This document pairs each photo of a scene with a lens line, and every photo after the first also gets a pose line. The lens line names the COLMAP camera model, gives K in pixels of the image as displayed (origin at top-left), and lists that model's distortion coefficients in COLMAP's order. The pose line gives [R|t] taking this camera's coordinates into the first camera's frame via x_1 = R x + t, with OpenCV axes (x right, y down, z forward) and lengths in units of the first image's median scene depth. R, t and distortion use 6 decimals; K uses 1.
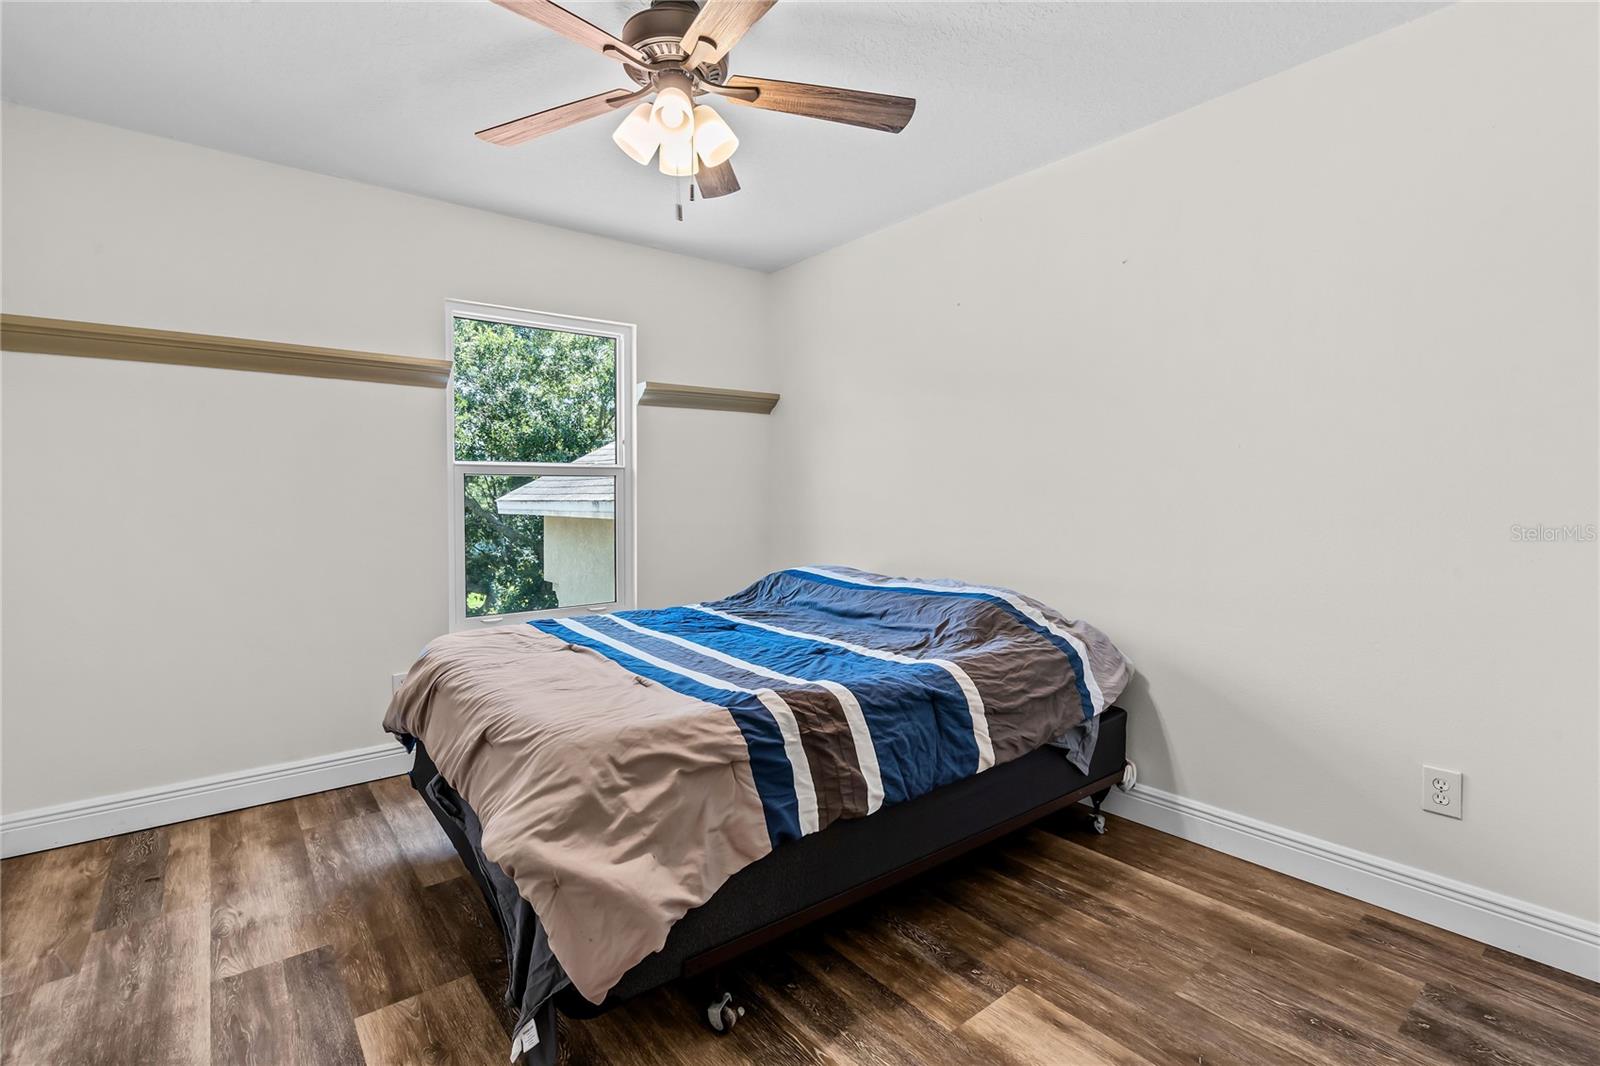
lens RADIAL K [[749.5, 0, 799.5], [0, 749.5, 478.2], [0, 0, 1]] dist [-0.014328, 0.000044]
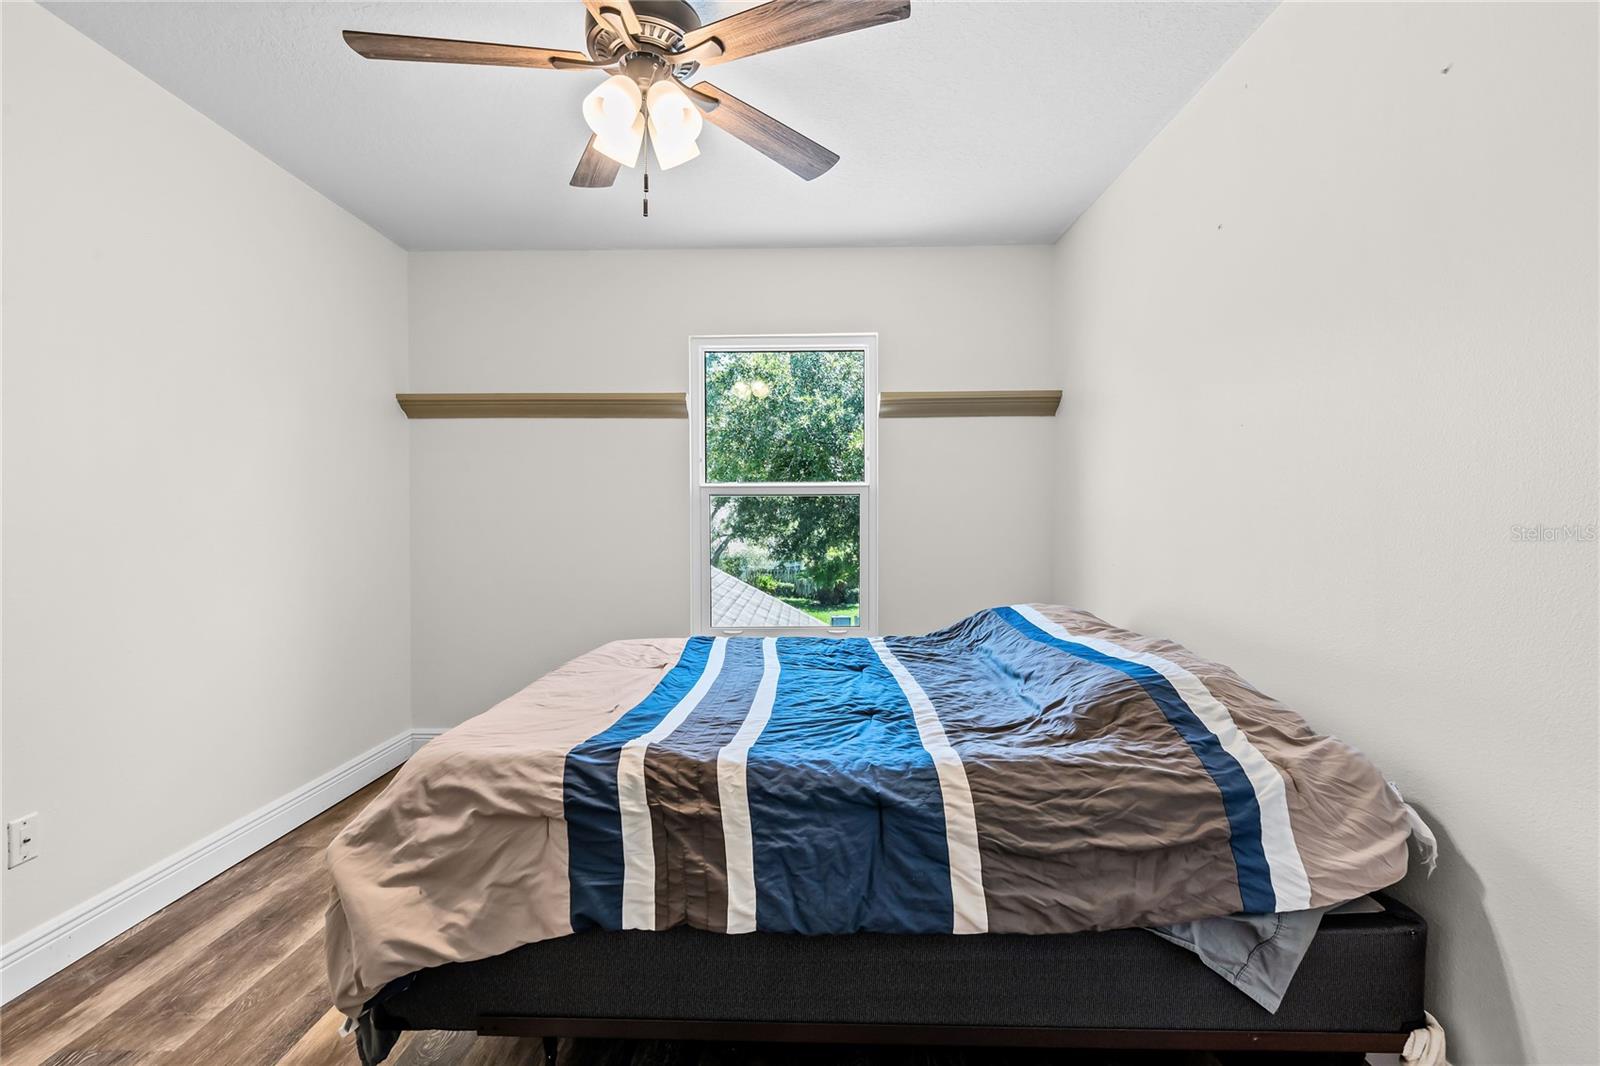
lens RADIAL K [[749.2, 0, 797.2], [0, 749.2, 488.9], [0, 0, 1]] dist [-0.003691, 0.000912]
pose [[0.769053, -0.020340, -0.638862, 0.568557], [0.015524, 0.999793, -0.013144, 0.003075], [0.638997, 0.000191, 0.769209, 0.396807]]
